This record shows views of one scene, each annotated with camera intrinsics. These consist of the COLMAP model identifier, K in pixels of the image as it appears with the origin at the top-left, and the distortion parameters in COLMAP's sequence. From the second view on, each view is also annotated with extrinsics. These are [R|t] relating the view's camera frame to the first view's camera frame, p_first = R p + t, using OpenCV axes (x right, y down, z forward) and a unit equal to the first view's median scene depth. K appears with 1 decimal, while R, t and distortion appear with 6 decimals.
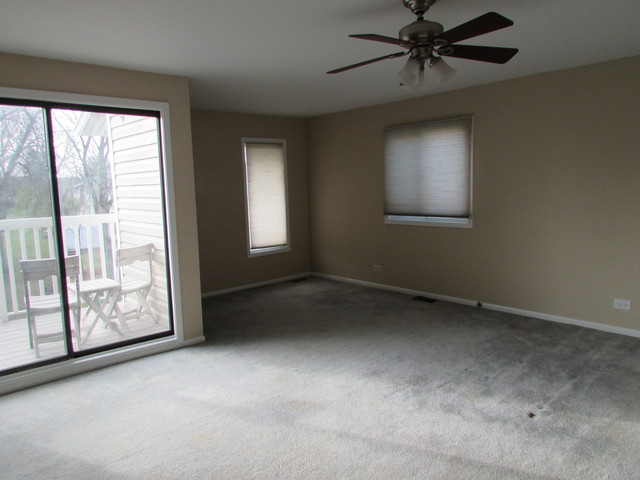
lens RADIAL K [[450.3, 0, 318.2], [0, 450.3, 237.8], [0, 0, 1]] dist [-0.027849, 0.003454]
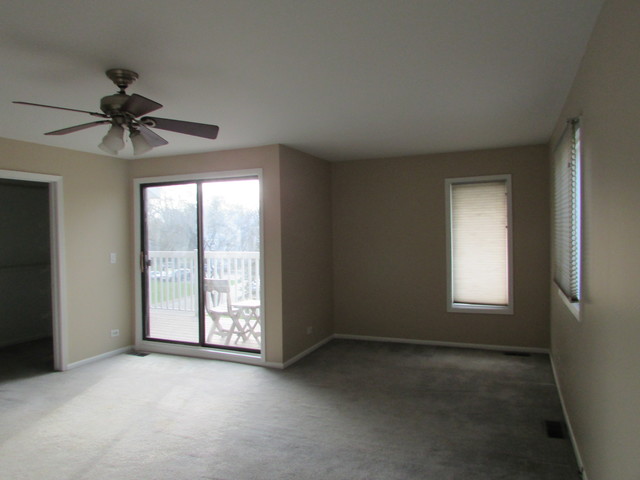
lens RADIAL K [[450.3, 0, 318.2], [0, 450.3, 237.8], [0, 0, 1]] dist [-0.027849, 0.003454]
pose [[0.419320, 0.030976, -0.907310, 0.549322], [-0.103479, 0.994535, -0.013870, -0.063456], [0.901922, 0.099703, 0.420233, 0.388350]]
